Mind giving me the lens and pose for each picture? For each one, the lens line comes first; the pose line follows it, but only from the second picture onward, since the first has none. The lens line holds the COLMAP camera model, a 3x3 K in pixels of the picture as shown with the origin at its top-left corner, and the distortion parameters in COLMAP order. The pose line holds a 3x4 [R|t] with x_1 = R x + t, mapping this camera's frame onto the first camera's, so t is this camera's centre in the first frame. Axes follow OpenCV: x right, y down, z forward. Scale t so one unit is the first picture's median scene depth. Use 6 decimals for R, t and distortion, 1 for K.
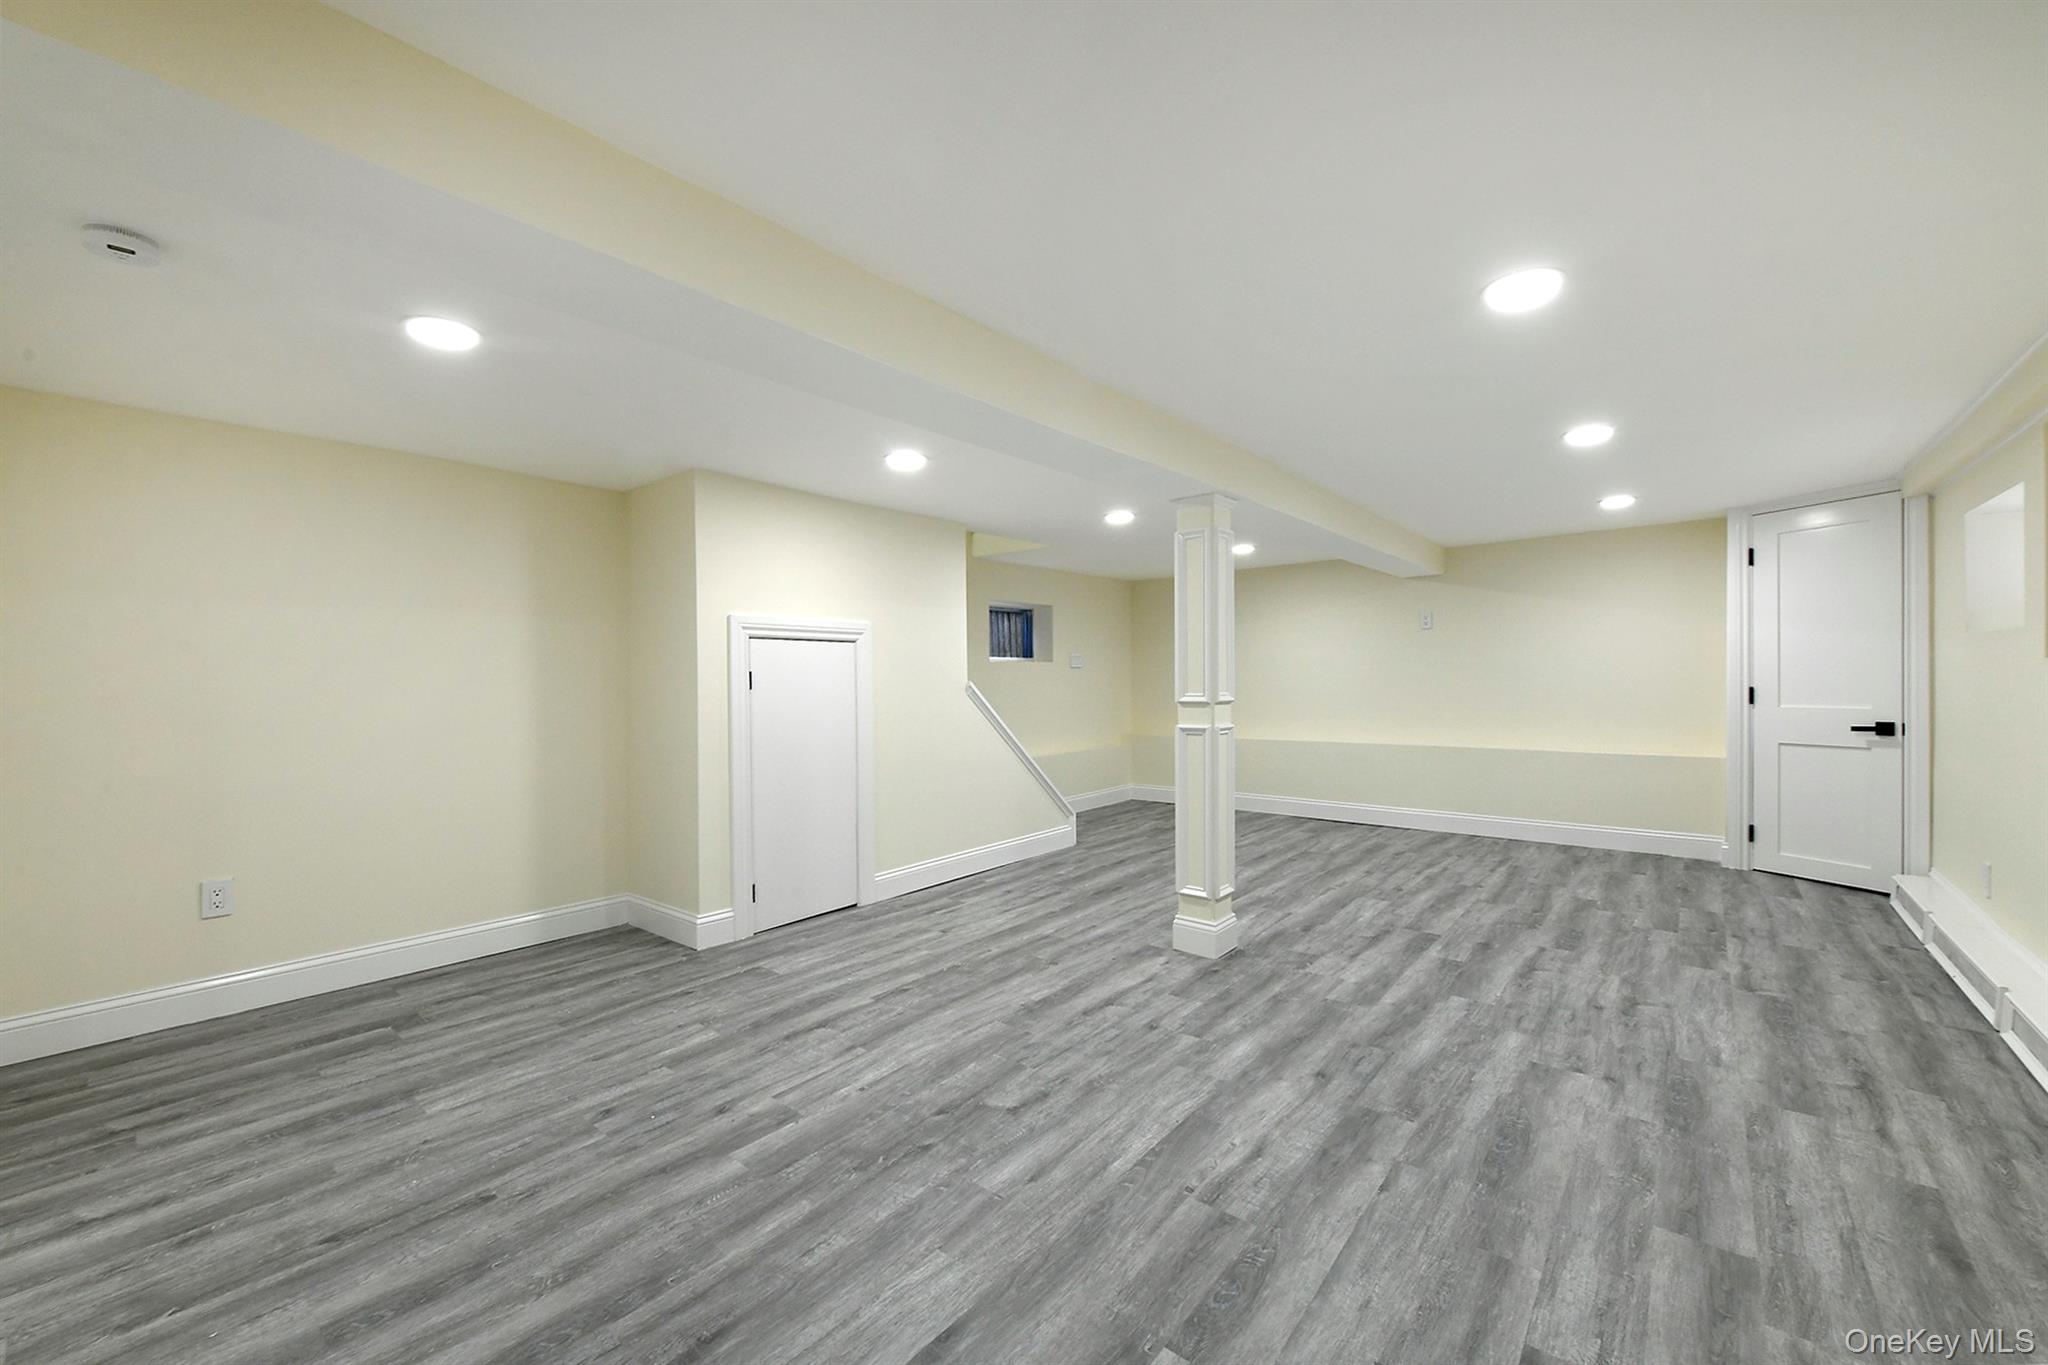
lens RADIAL K [[830.0, 0, 1024.0], [0, 830.0, 682.5], [0, 0, 1]] dist [-0.000490, -0.000295]
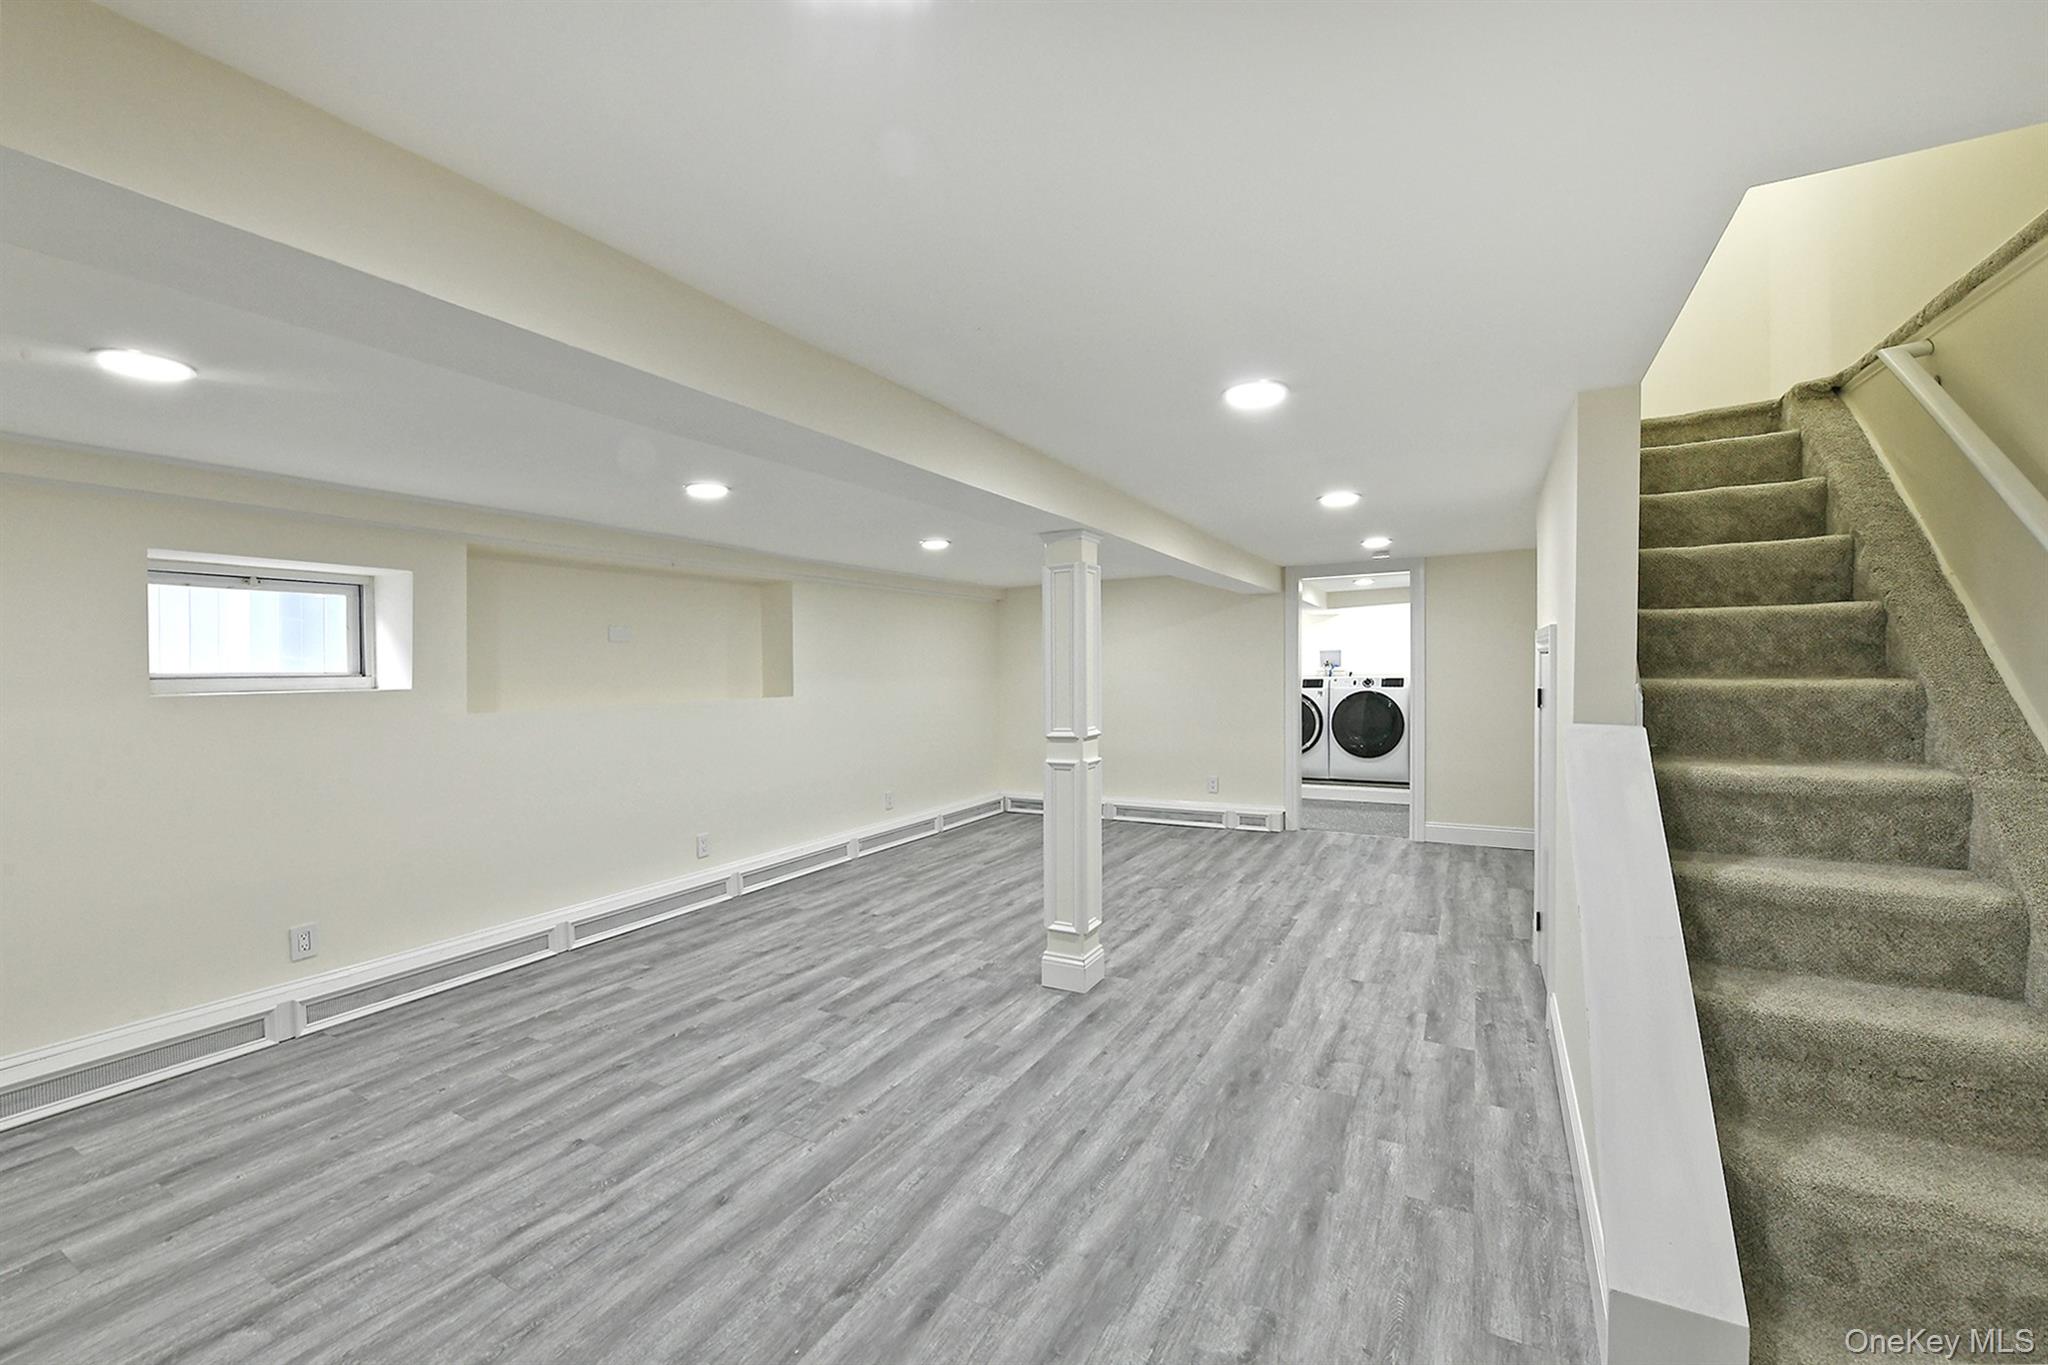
lens RADIAL K [[830.0, 0, 1024.0], [0, 830.0, 682.5], [0, 0, 1]] dist [-0.000490, -0.000295]
pose [[-0.982301, 0.033685, -0.184256, 0.501590], [0.030020, 0.999293, 0.022647, -0.070145], [0.184888, 0.016714, -0.982617, 2.196943]]
